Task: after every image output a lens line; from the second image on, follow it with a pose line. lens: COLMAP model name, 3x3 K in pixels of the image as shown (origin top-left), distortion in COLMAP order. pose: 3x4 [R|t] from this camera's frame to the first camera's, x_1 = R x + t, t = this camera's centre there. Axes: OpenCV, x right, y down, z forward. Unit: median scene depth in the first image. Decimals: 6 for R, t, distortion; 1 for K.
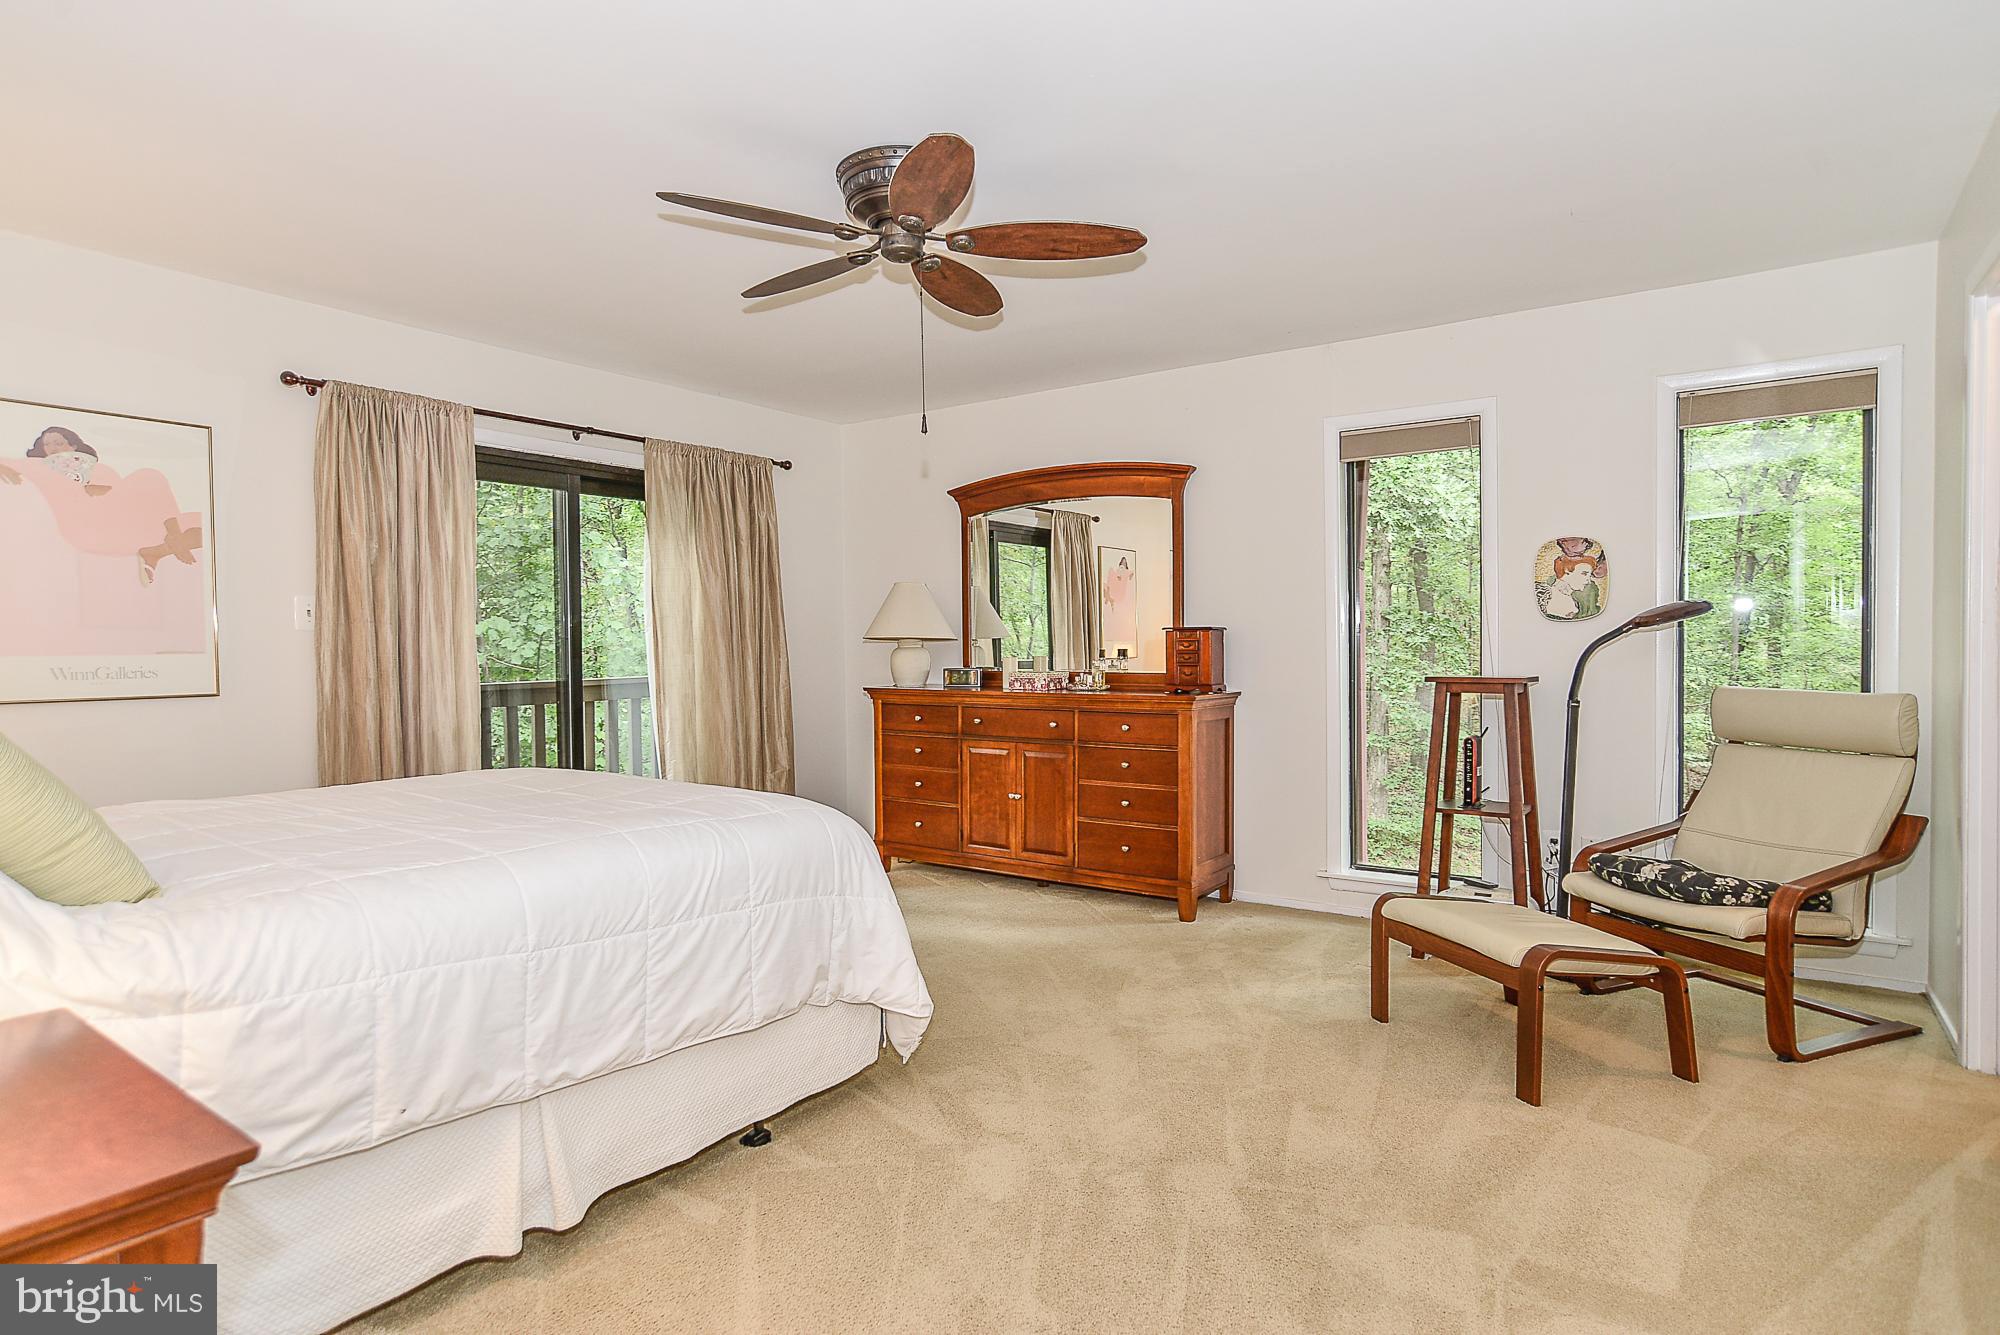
lens RADIAL K [[1133.3, 0, 1005.5], [0, 1133.3, 676.2], [0, 0, 1]] dist [-0.025632, 0.028446]
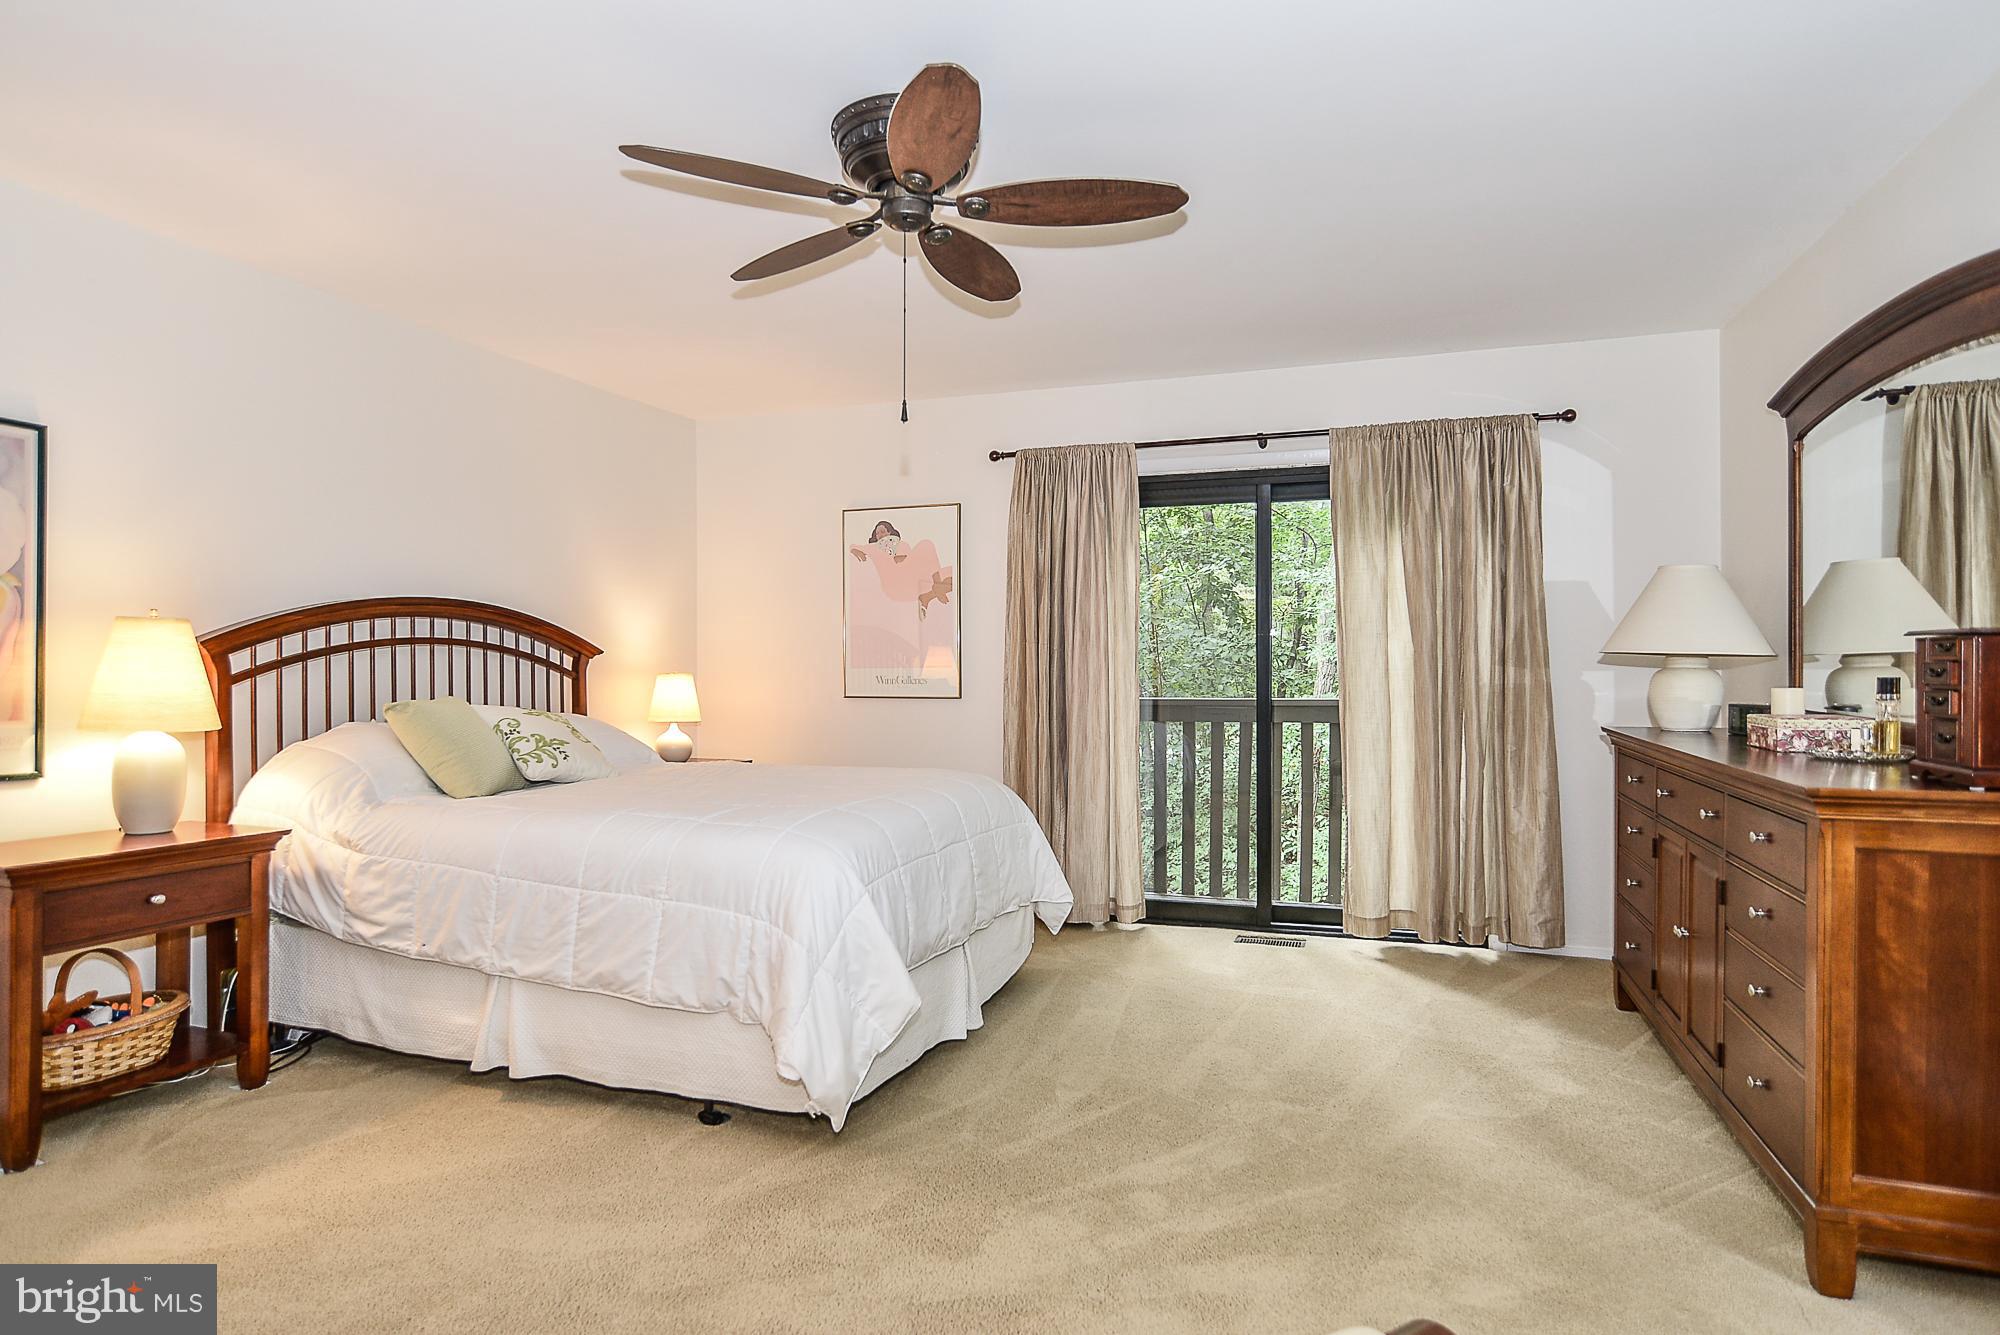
lens RADIAL K [[1133.3, 0, 1005.5], [0, 1133.3, 676.2], [0, 0, 1]] dist [-0.025632, 0.028446]
pose [[0.226854, 0.019311, -0.973737, 0.652071], [-0.026731, 0.999550, 0.013596, -0.029974], [0.973562, 0.022945, 0.227268, 0.737479]]
